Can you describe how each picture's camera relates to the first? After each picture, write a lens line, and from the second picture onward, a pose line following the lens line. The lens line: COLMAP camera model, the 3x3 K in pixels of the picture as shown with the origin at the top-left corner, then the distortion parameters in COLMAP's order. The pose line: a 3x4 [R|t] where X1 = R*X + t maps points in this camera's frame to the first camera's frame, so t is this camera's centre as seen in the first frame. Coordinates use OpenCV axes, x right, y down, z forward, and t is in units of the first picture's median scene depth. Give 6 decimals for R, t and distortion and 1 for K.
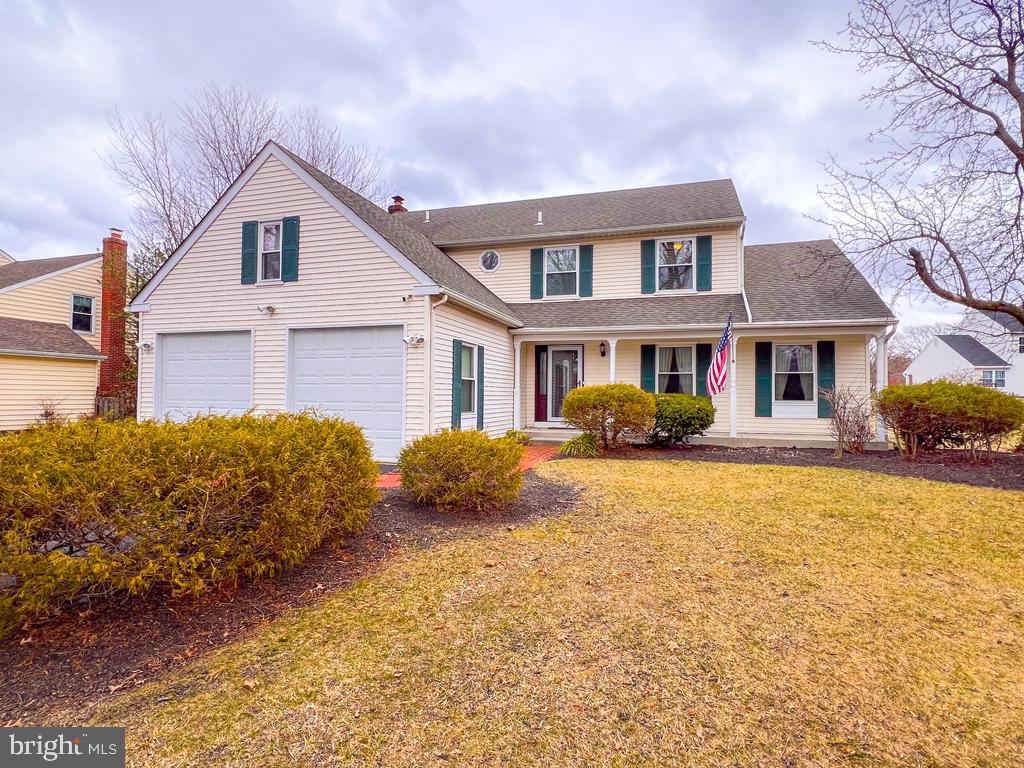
lens RADIAL K [[560.3, 0, 512.0], [0, 560.3, 384.0], [0, 0, 1]] dist [0.006575, -0.000101]
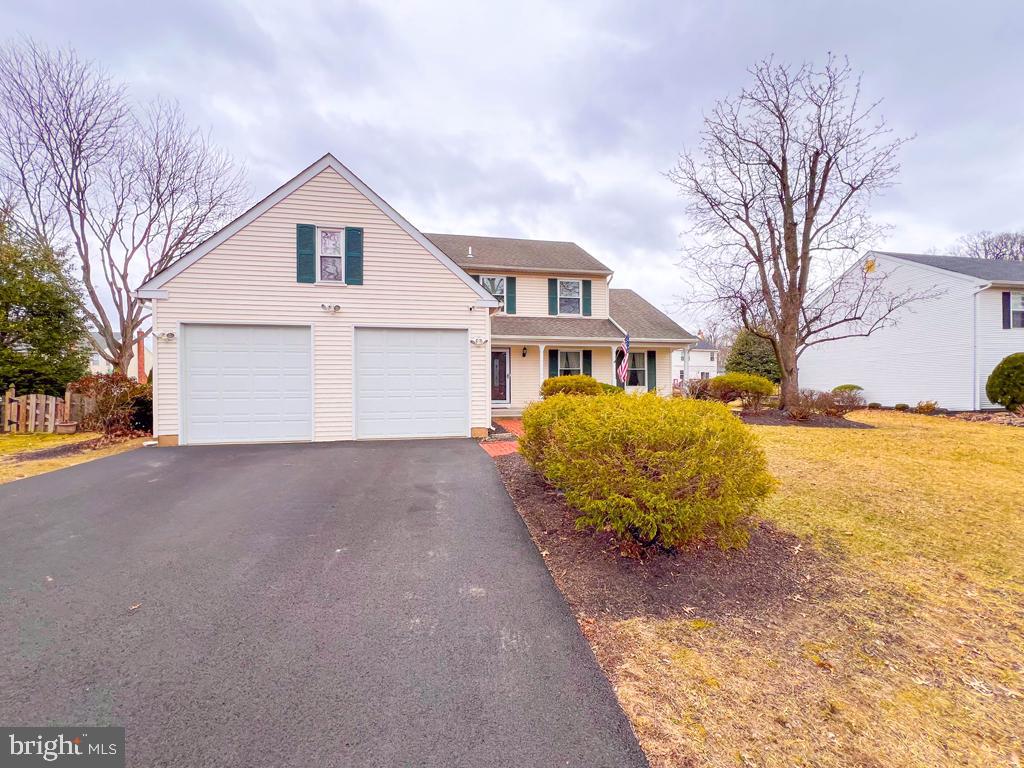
lens RADIAL K [[424.7, 0, 512.0], [0, 424.7, 384.0], [0, 0, 1]] dist [0.012991, 0.000275]
pose [[0.876848, -0.008509, 0.480693, -0.407942], [0.001510, 0.999887, 0.014946, 0.004084], [-0.480766, -0.012380, 0.876762, 0.069915]]
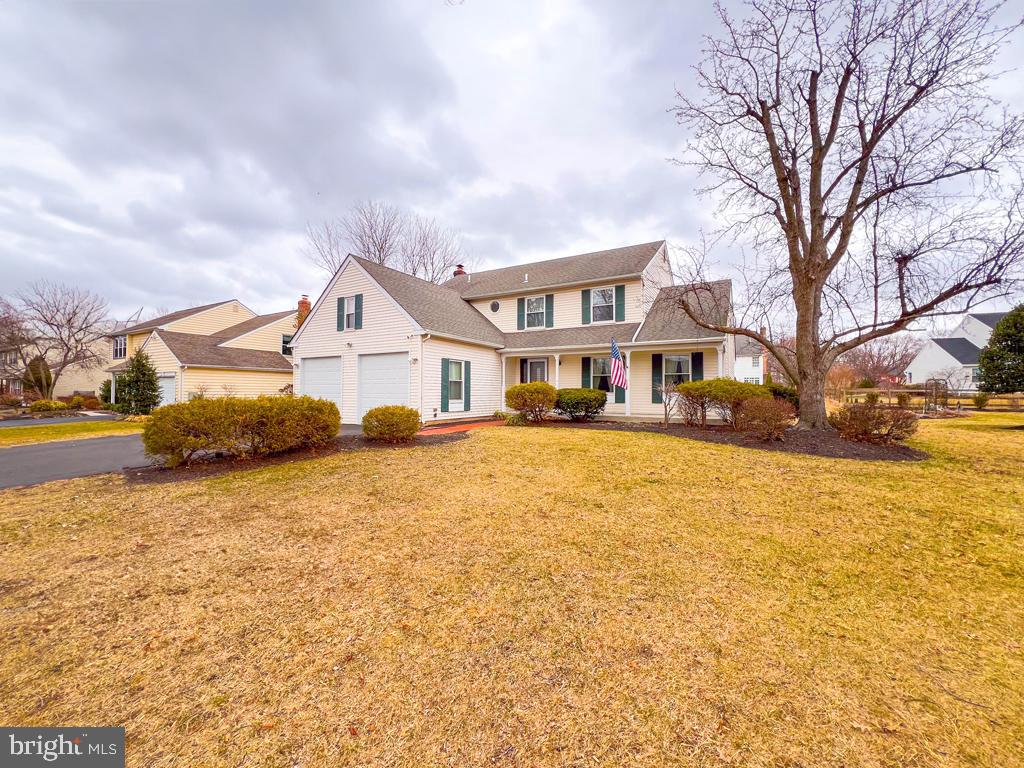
lens RADIAL K [[424.7, 0, 512.0], [0, 424.7, 384.0], [0, 0, 1]] dist [0.012991, 0.000275]
pose [[0.974125, -0.008311, -0.225859, 0.319493], [0.008135, 0.999965, -0.001708, 0.004561], [0.225865, -0.000174, 0.974159, -0.197092]]
